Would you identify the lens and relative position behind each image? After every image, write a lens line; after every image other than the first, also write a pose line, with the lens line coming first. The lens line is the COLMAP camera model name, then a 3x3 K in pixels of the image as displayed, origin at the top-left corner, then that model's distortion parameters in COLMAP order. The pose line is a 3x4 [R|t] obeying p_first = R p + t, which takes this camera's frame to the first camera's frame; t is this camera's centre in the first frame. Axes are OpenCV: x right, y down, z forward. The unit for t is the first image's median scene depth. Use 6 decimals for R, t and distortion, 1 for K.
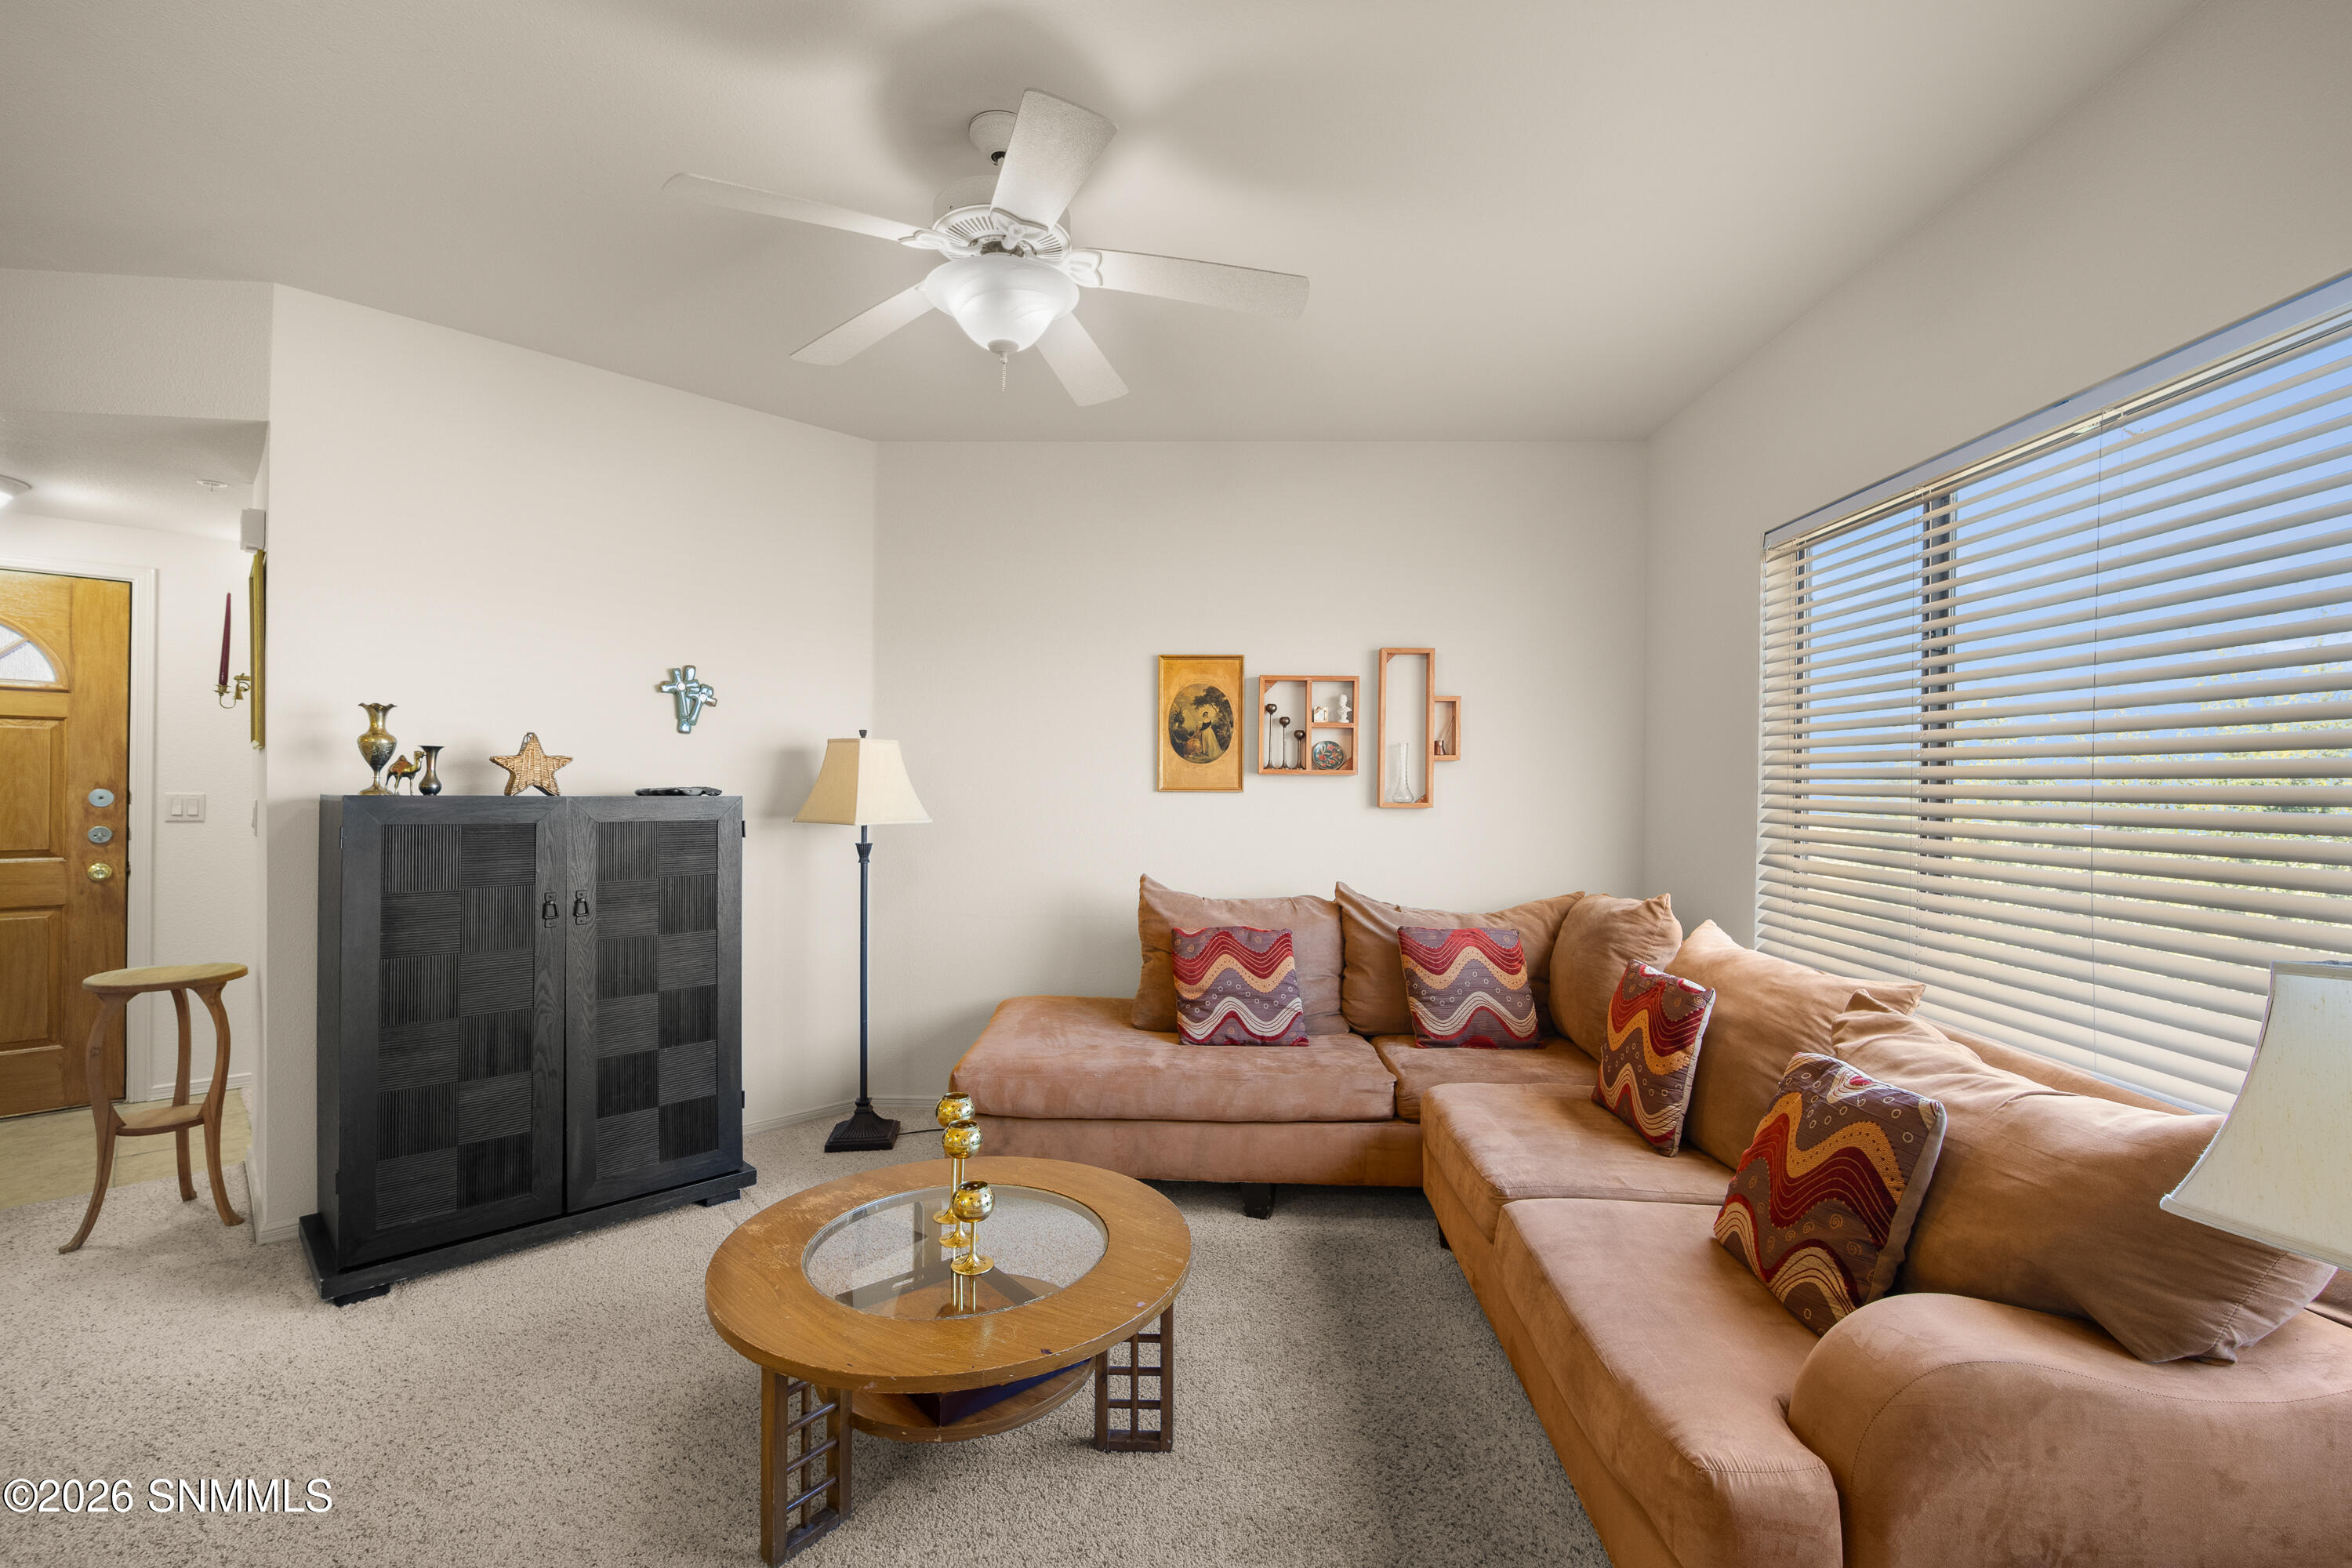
lens RADIAL K [[1023.6, 0, 1180.2], [0, 1023.6, 784.4], [0, 0, 1]] dist [-0.012482, 0.000649]
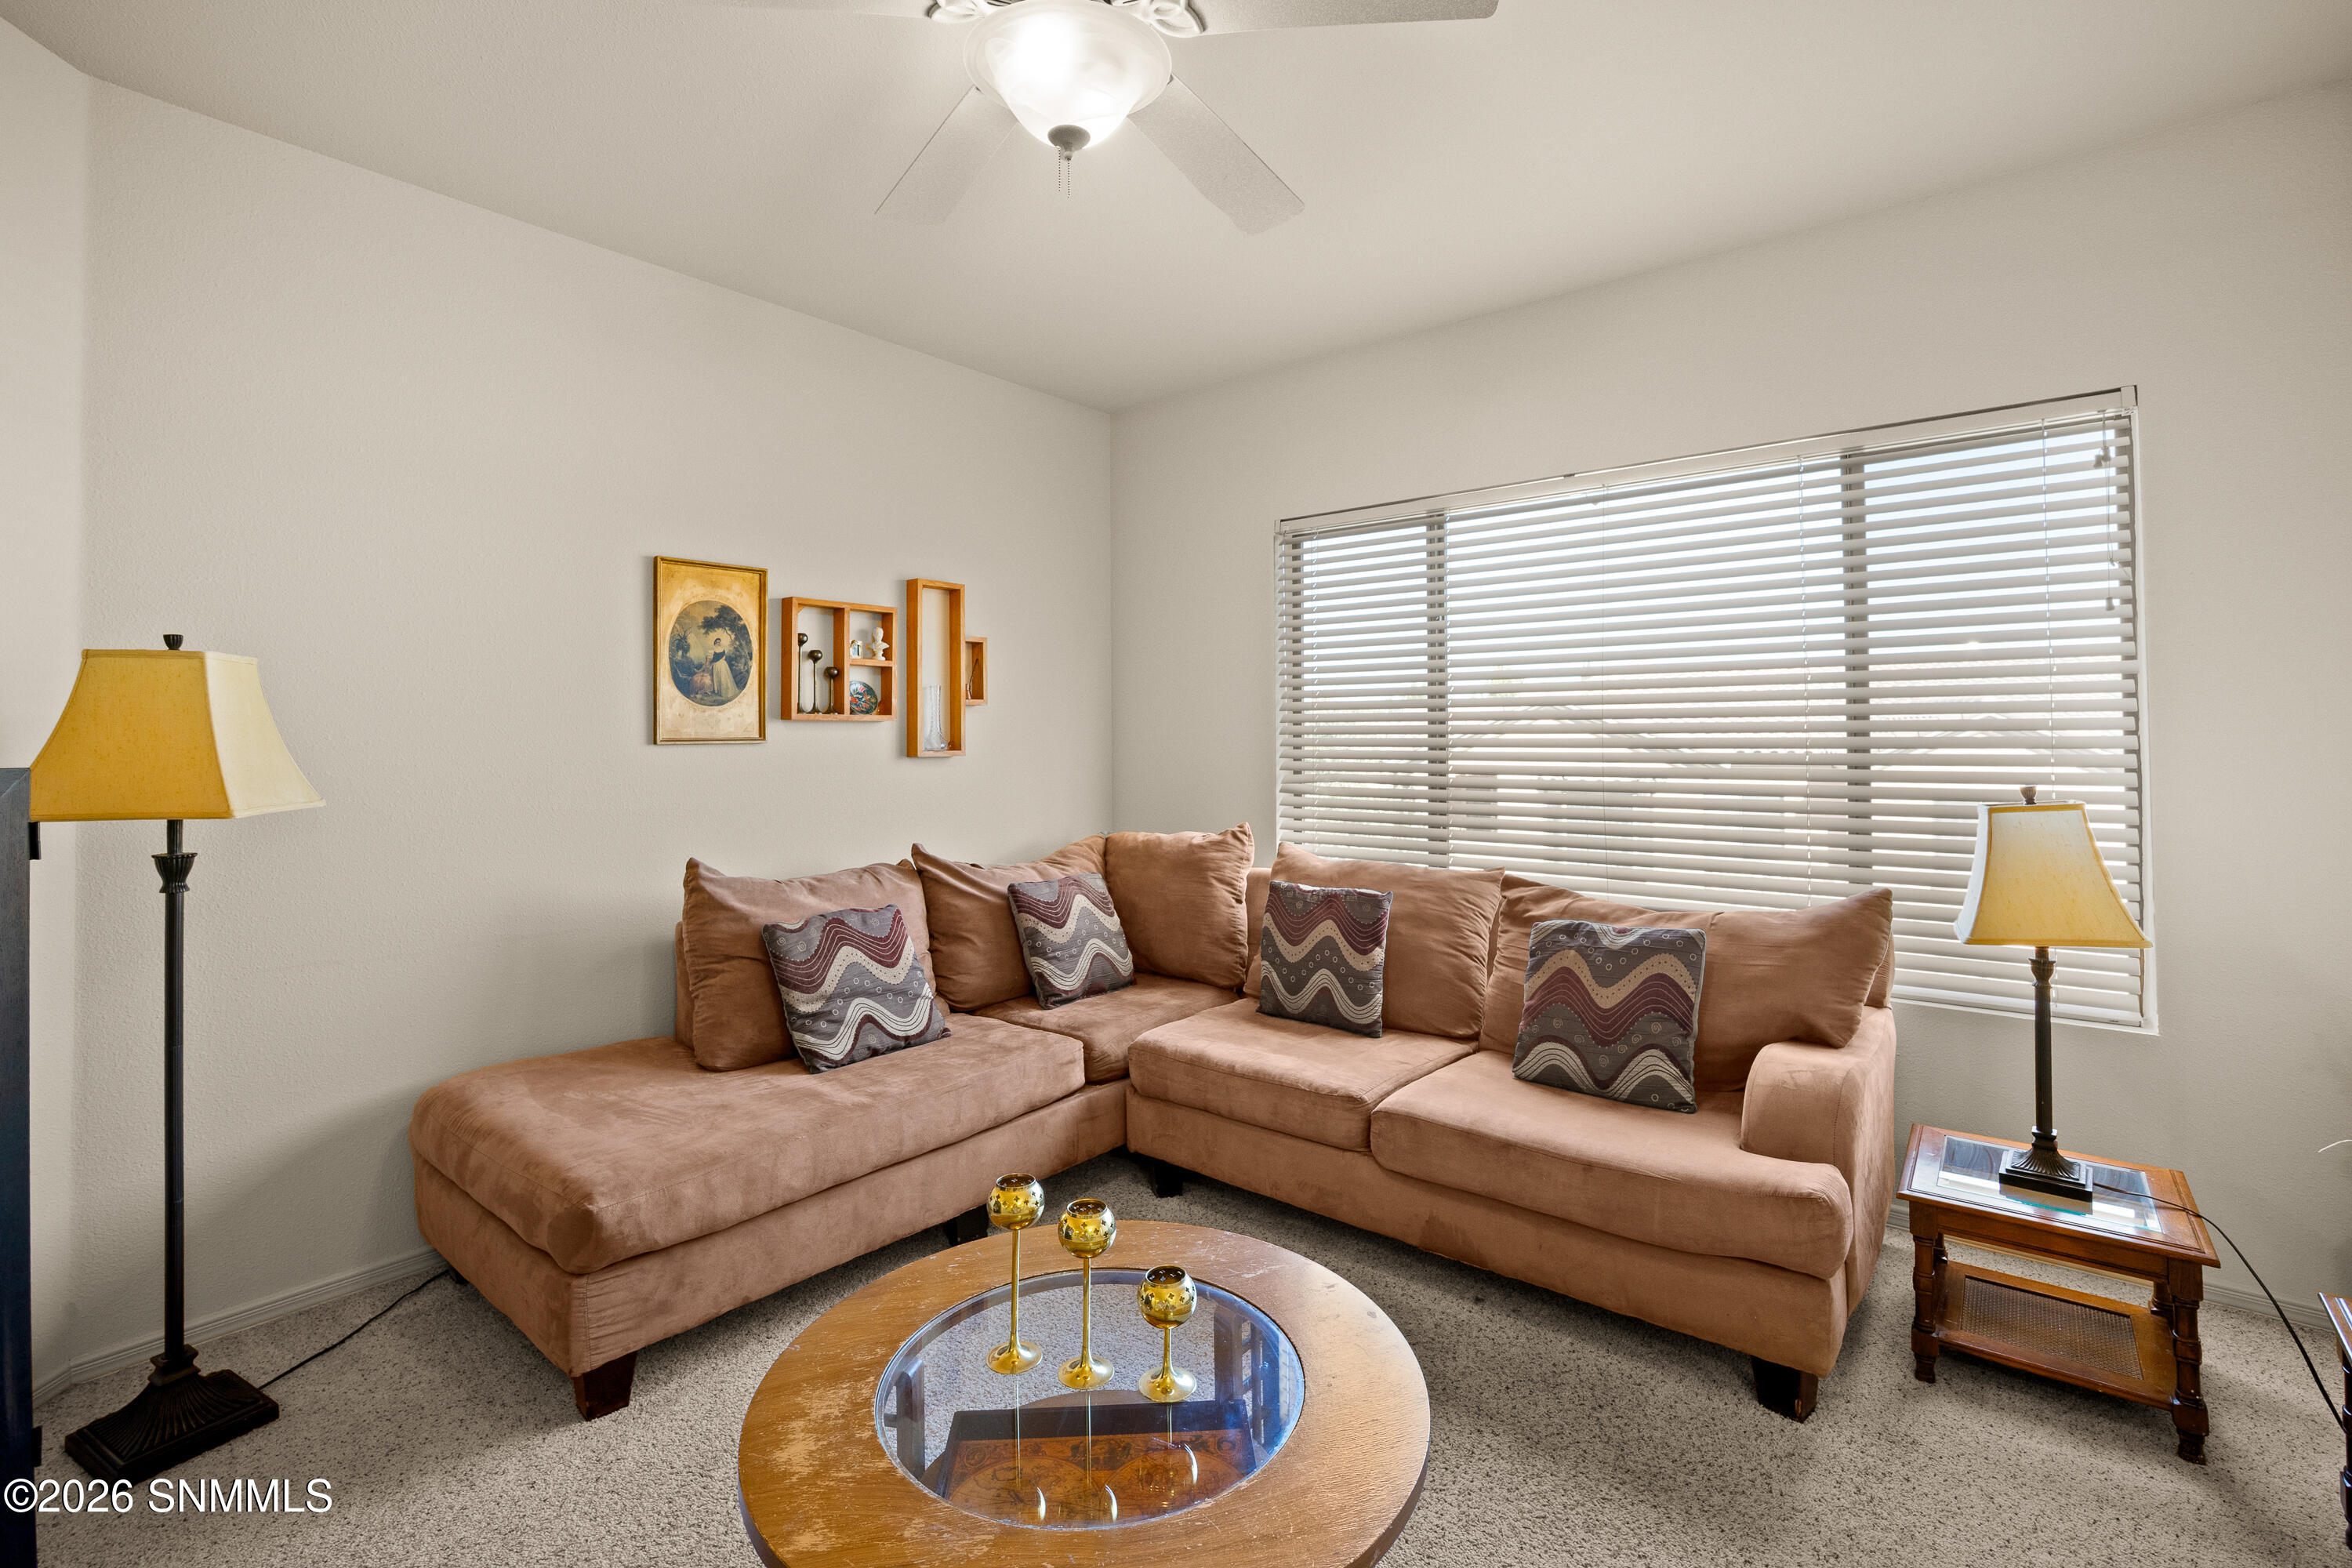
lens RADIAL K [[1053.1, 0, 1189.6], [0, 1053.1, 718.8], [0, 0, 1]] dist [-0.010625, 0.000645]
pose [[0.613737, -0.000595, 0.789510, -0.451369], [0.012486, 0.999882, -0.008953, 0.000230], [-0.789412, 0.015353, 0.613672, 0.295637]]
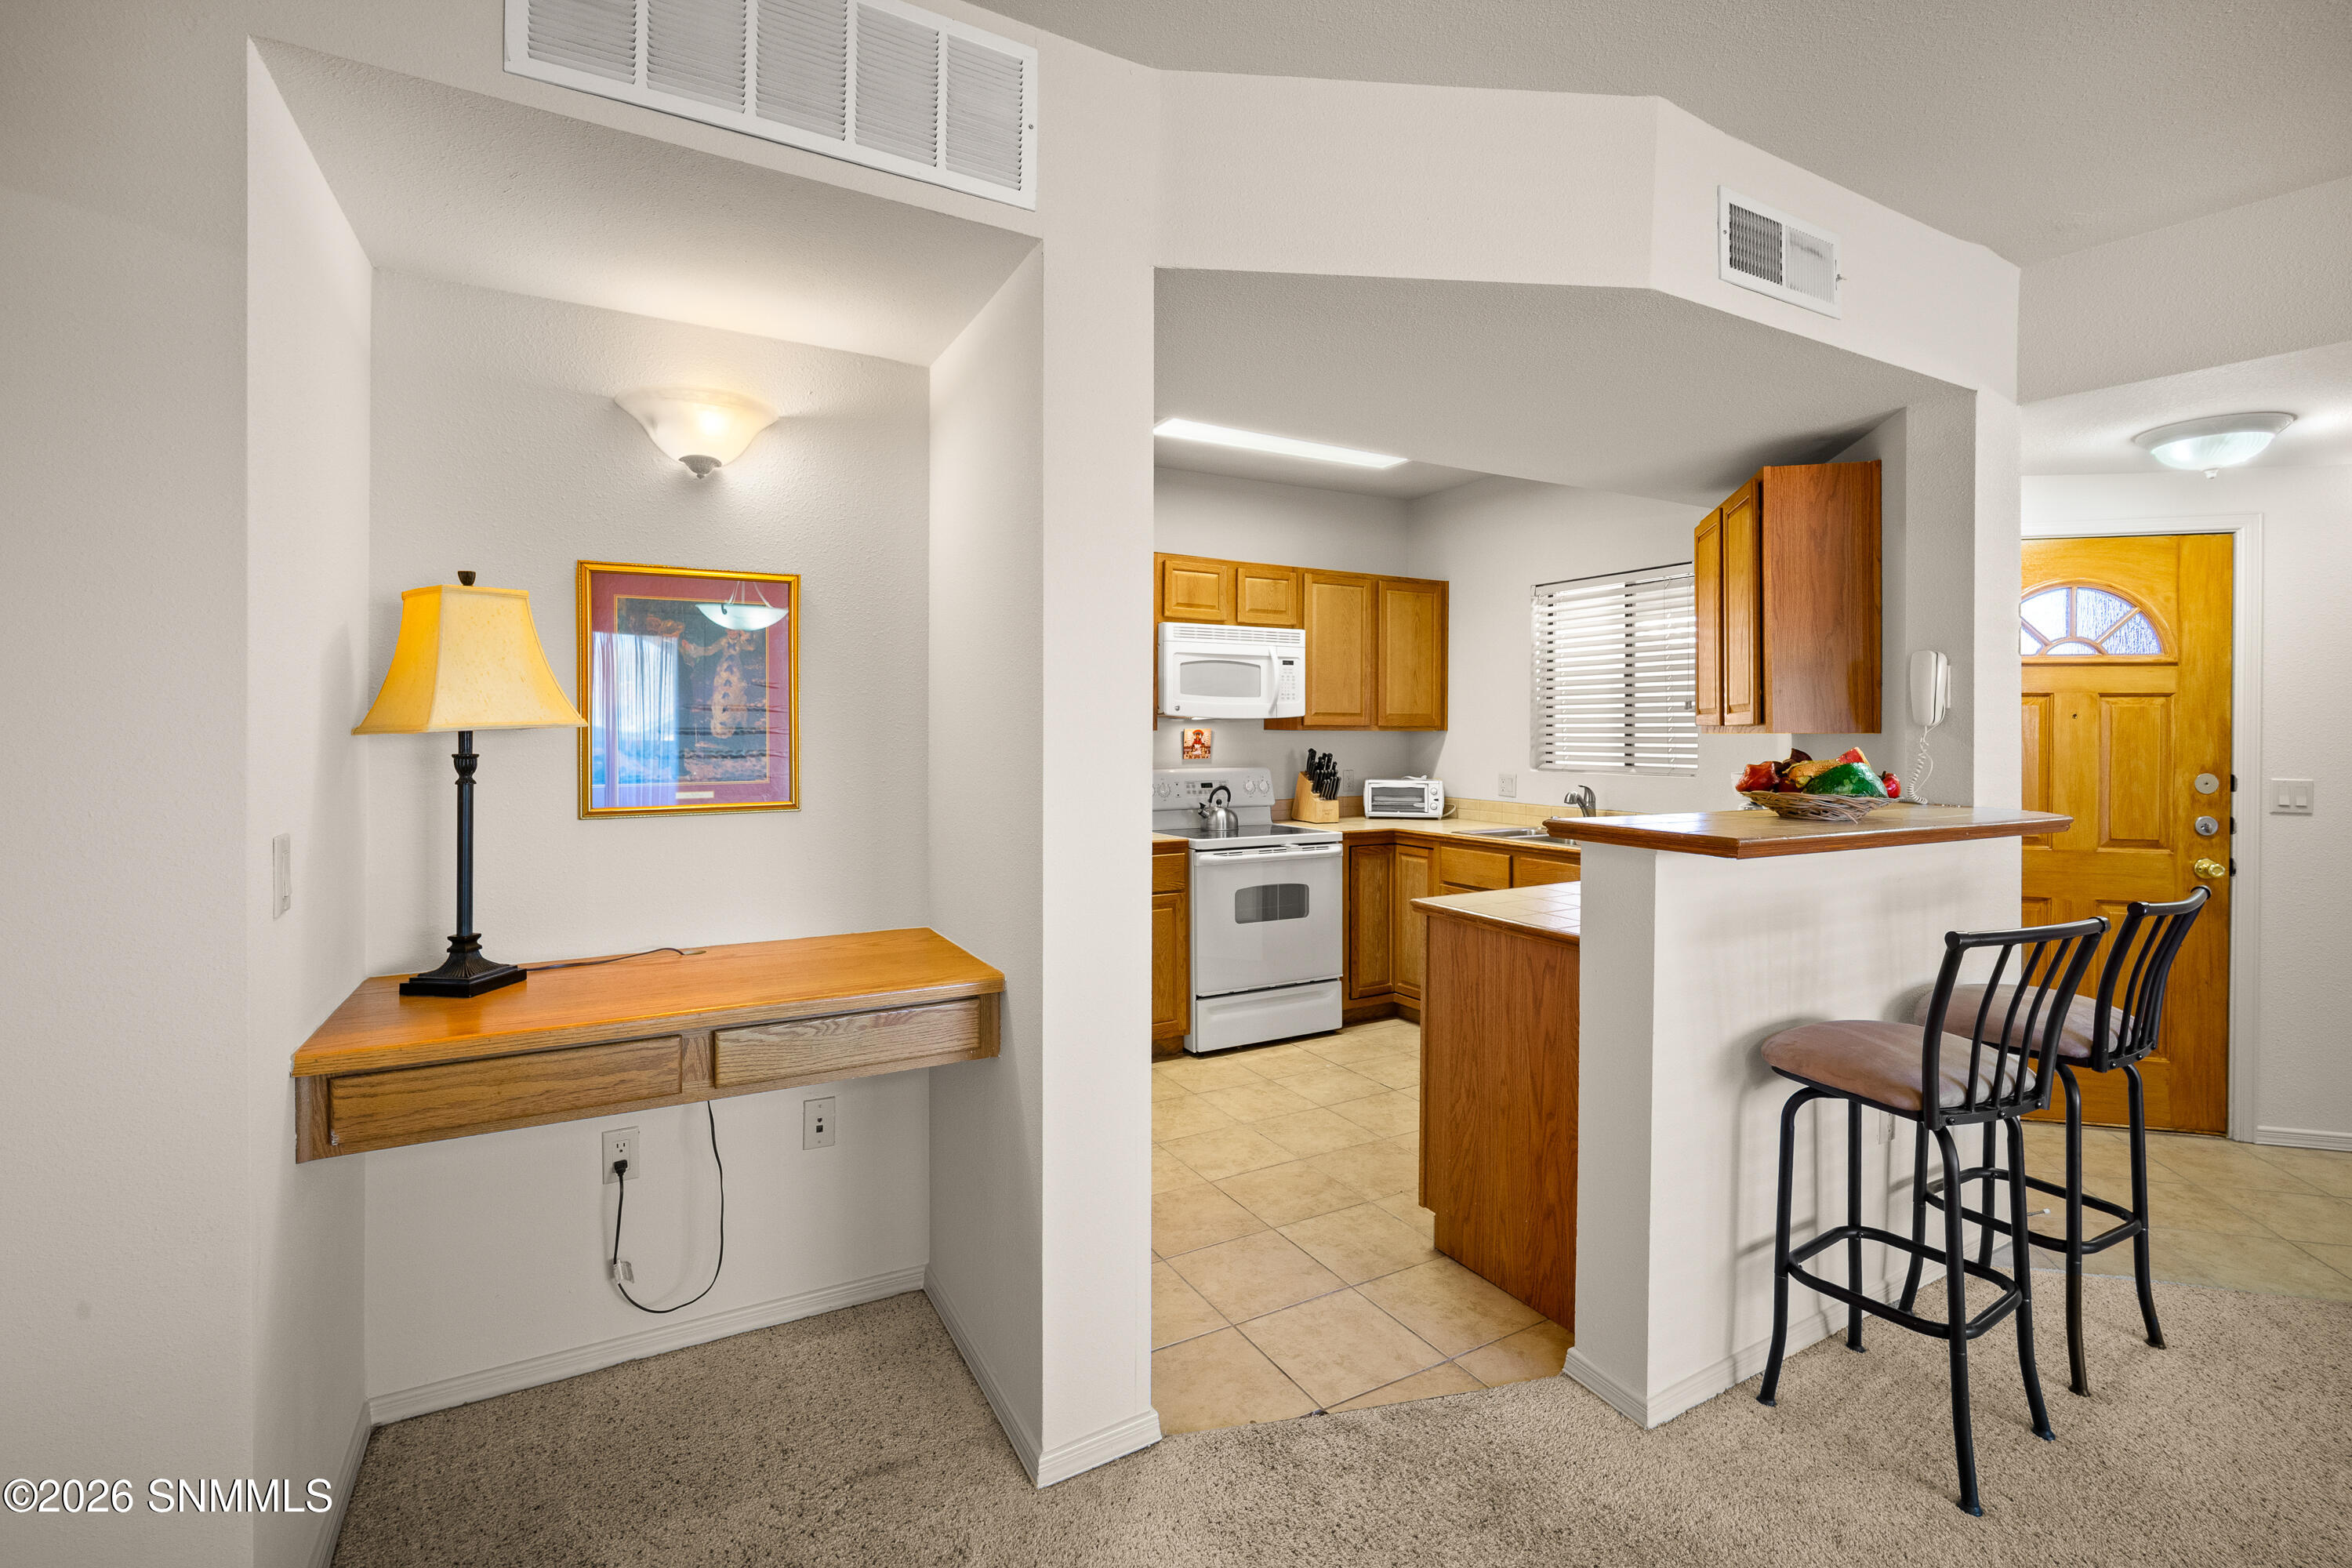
lens RADIAL K [[1037.0, 0, 1185.3], [0, 1037.0, 727.2], [0, 0, 1]] dist [-0.013072, 0.000699]
pose [[0.509145, -0.008406, -0.860640, -0.884749], [-0.000440, 0.999950, -0.010027, -0.030763], [0.860681, 0.005484, 0.509116, -0.247597]]
